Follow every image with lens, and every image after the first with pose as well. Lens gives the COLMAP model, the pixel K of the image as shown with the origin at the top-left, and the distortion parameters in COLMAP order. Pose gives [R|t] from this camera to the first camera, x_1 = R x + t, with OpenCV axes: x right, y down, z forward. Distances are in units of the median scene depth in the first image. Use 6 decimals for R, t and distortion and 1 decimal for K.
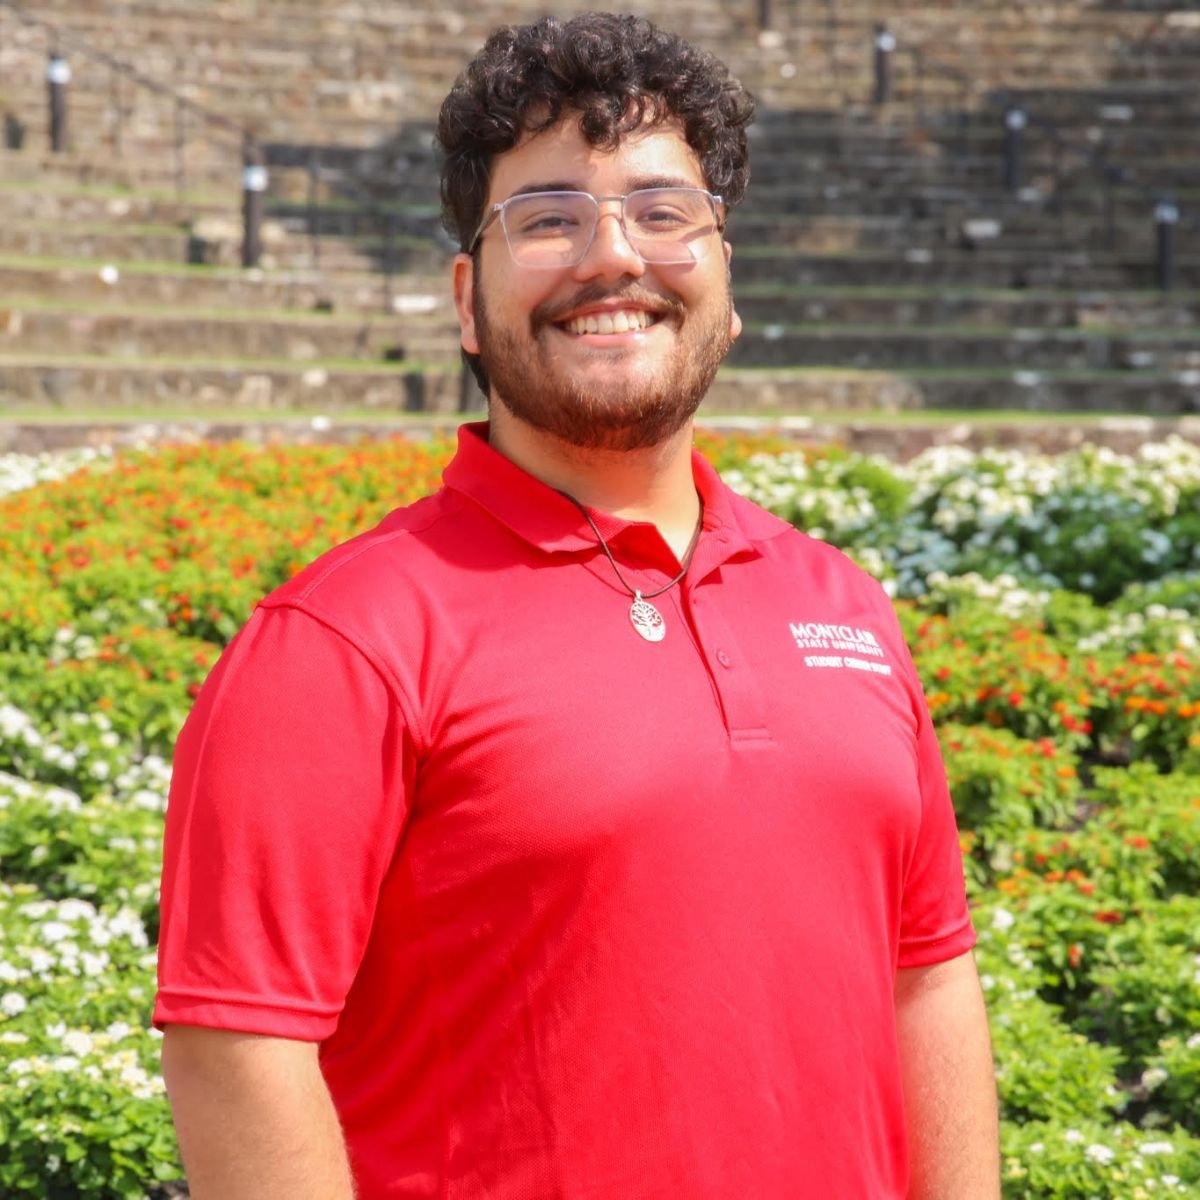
lens RADIAL K [[3538.5, 0, 536.0], [0, 3538.5, 600.8], [0, 0, 1]] dist [0.188240, 0.802903]
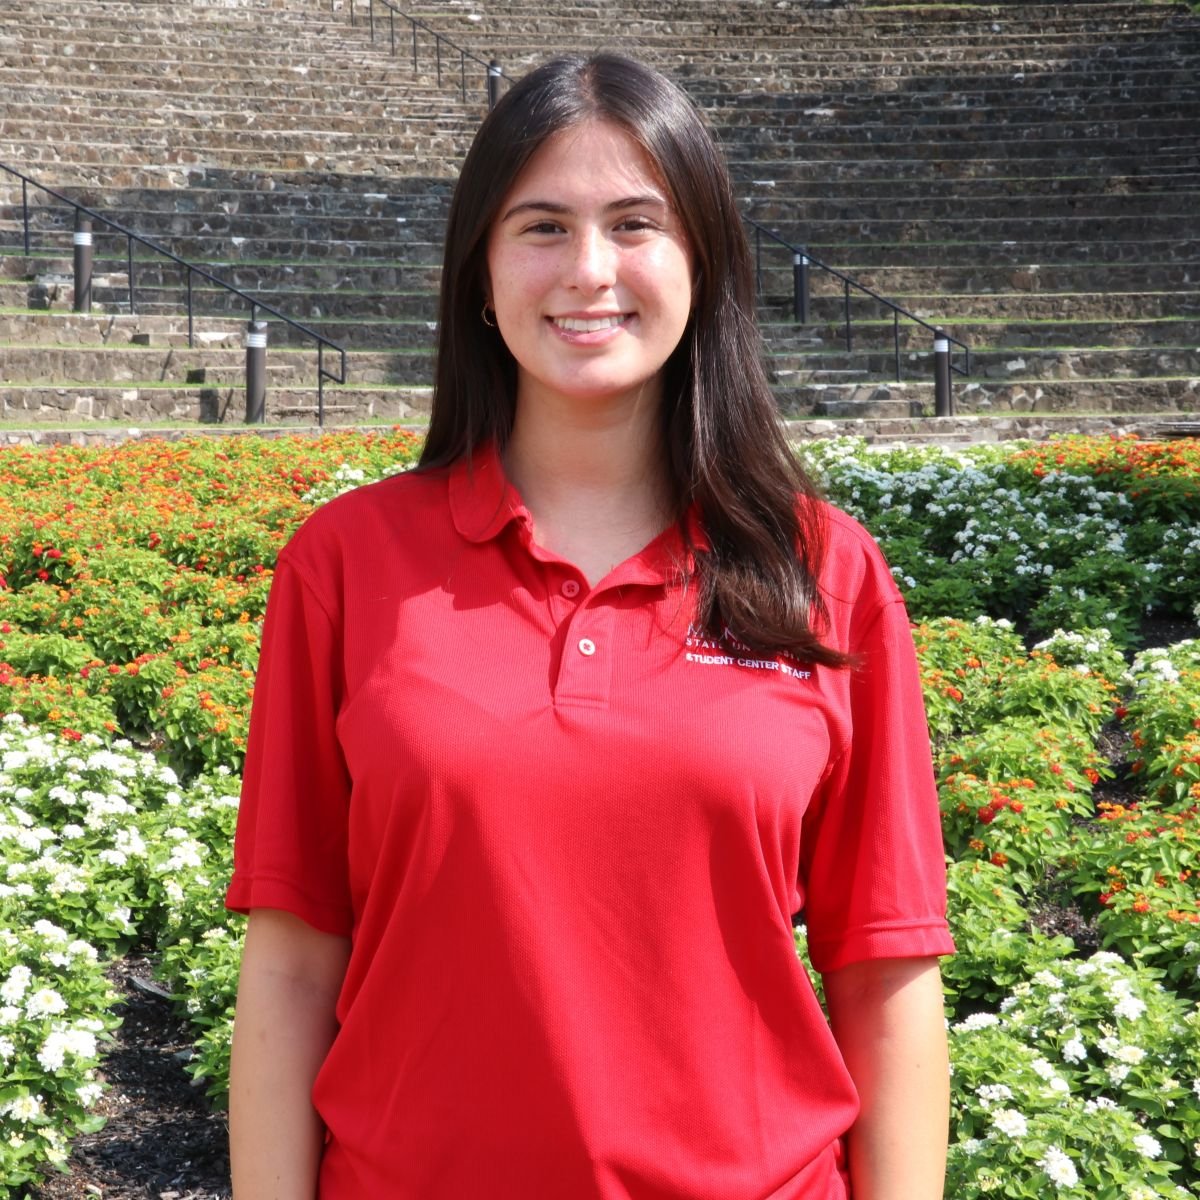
lens RADIAL K [[2725.3, 0, 469.7], [0, 2725.3, 619.0], [0, 0, 1]] dist [0.040692, 0.497390]
pose [[0.999029, -0.018351, 0.040049, 0.049953], [0.017616, 0.999671, 0.018629, 0.001548], [-0.040378, -0.017906, 0.999024, 0.064753]]
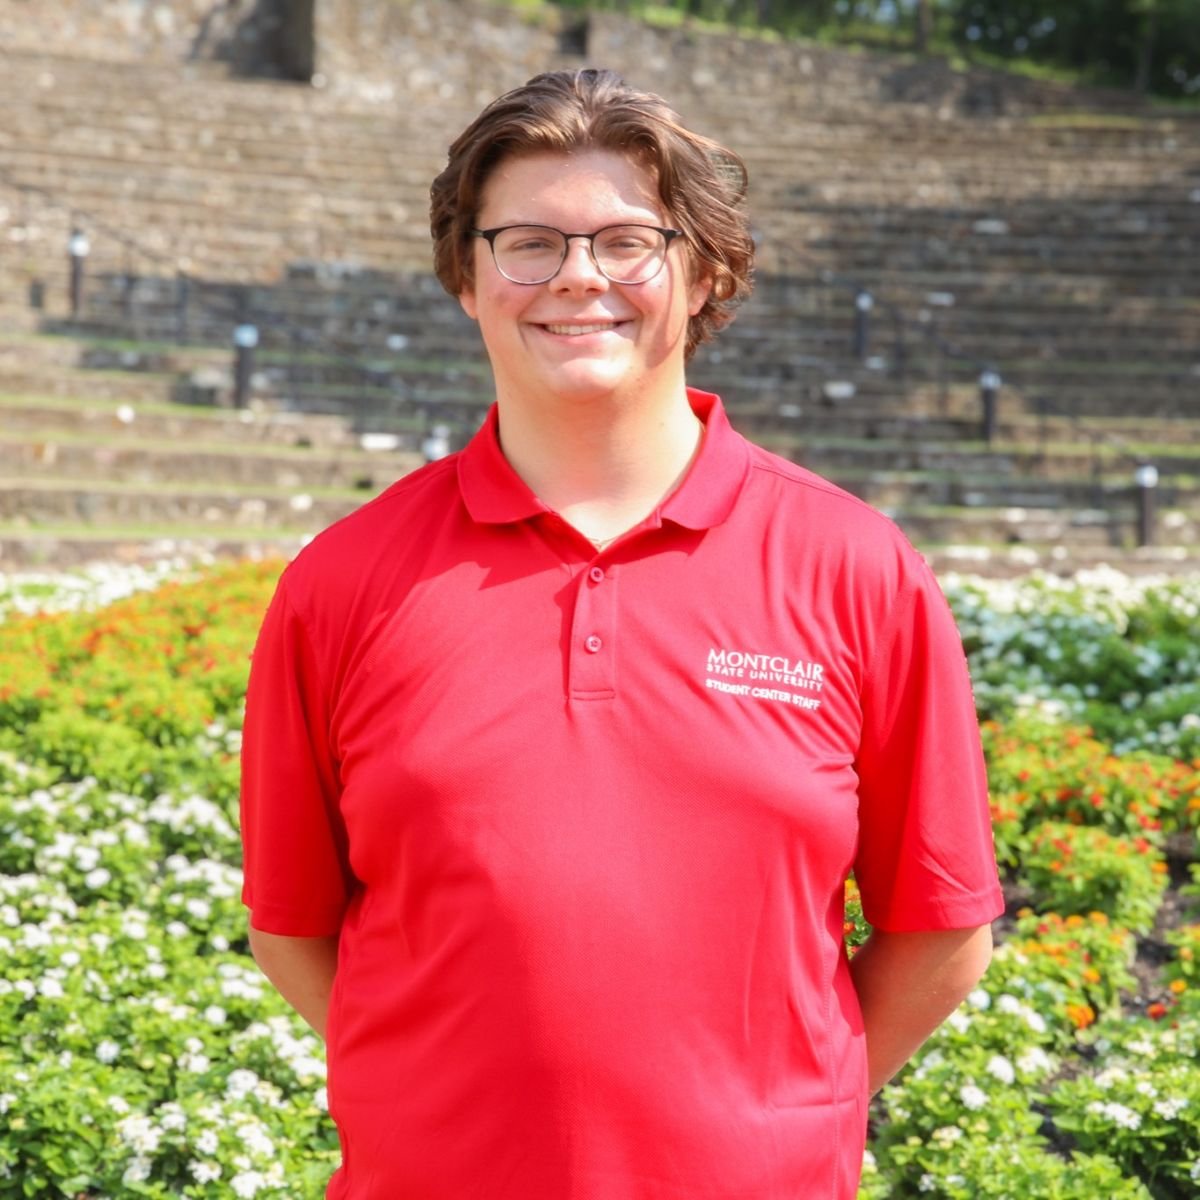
lens RADIAL K [[2867.1, 0, 562.2], [0, 2867.1, 597.9], [0, 0, 1]] dist [0.064986, 0.495757]
pose [[0.998235, 0.013822, 0.057760, -0.083953], [-0.012019, 0.999433, -0.031457, -0.005239], [-0.058162, 0.030707, 0.997835, 0.098740]]
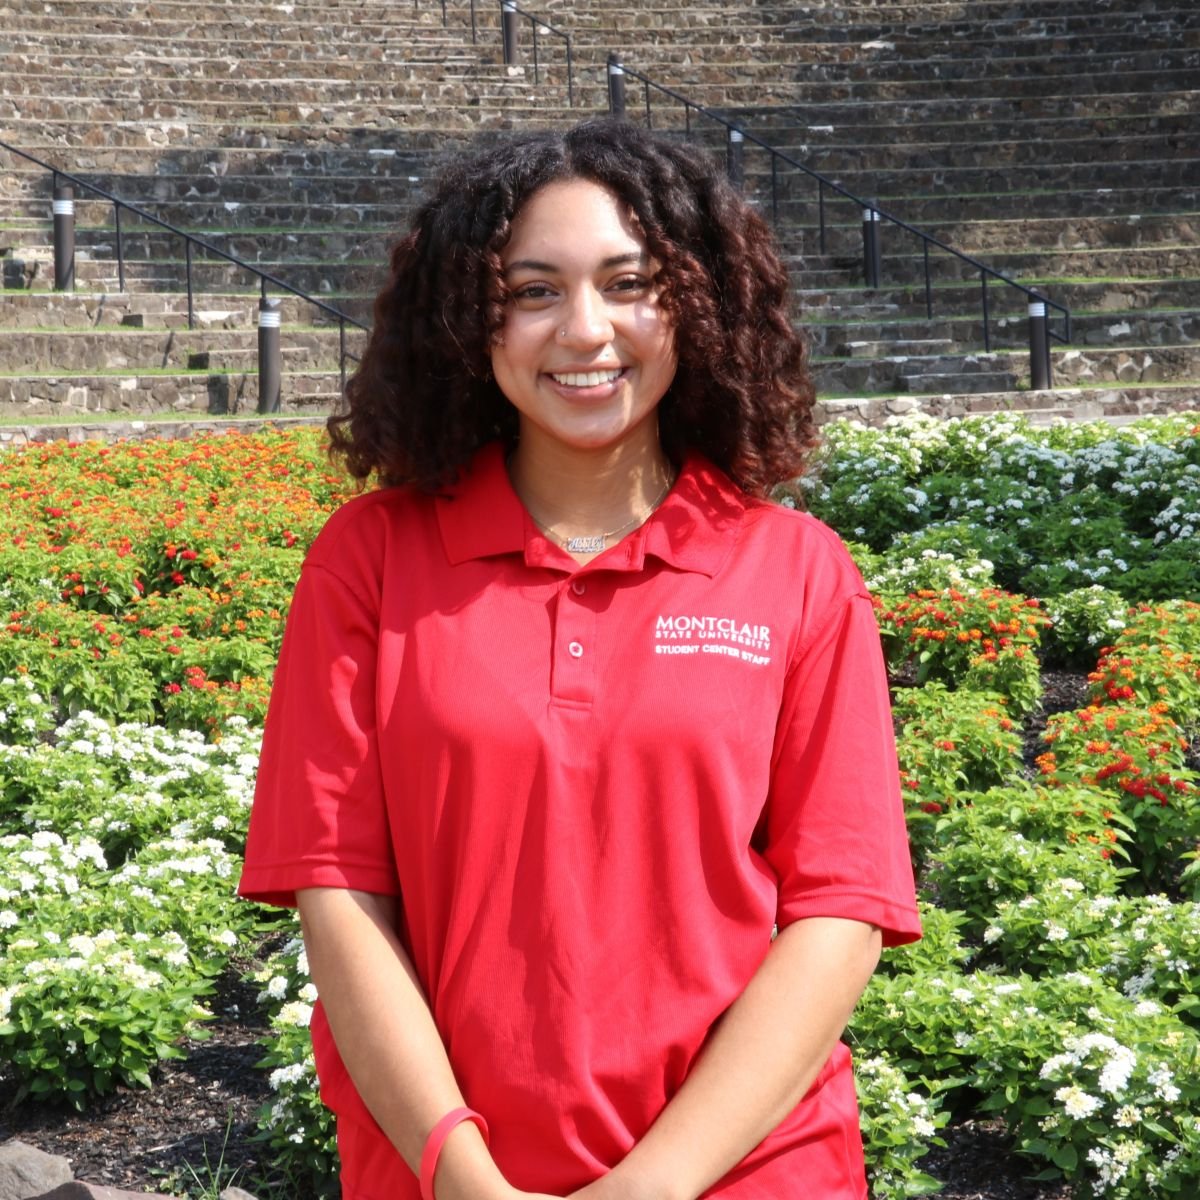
lens RADIAL K [[3187.8, 0, 485.4], [0, 3187.8, 606.2], [0, 0, 1]] dist [0.120250, 0.860812]
pose [[0.997573, -0.038852, 0.057789, -0.031639], [0.038395, 0.999222, 0.008998, 0.005473], [-0.058093, -0.006757, 0.998288, -0.028857]]
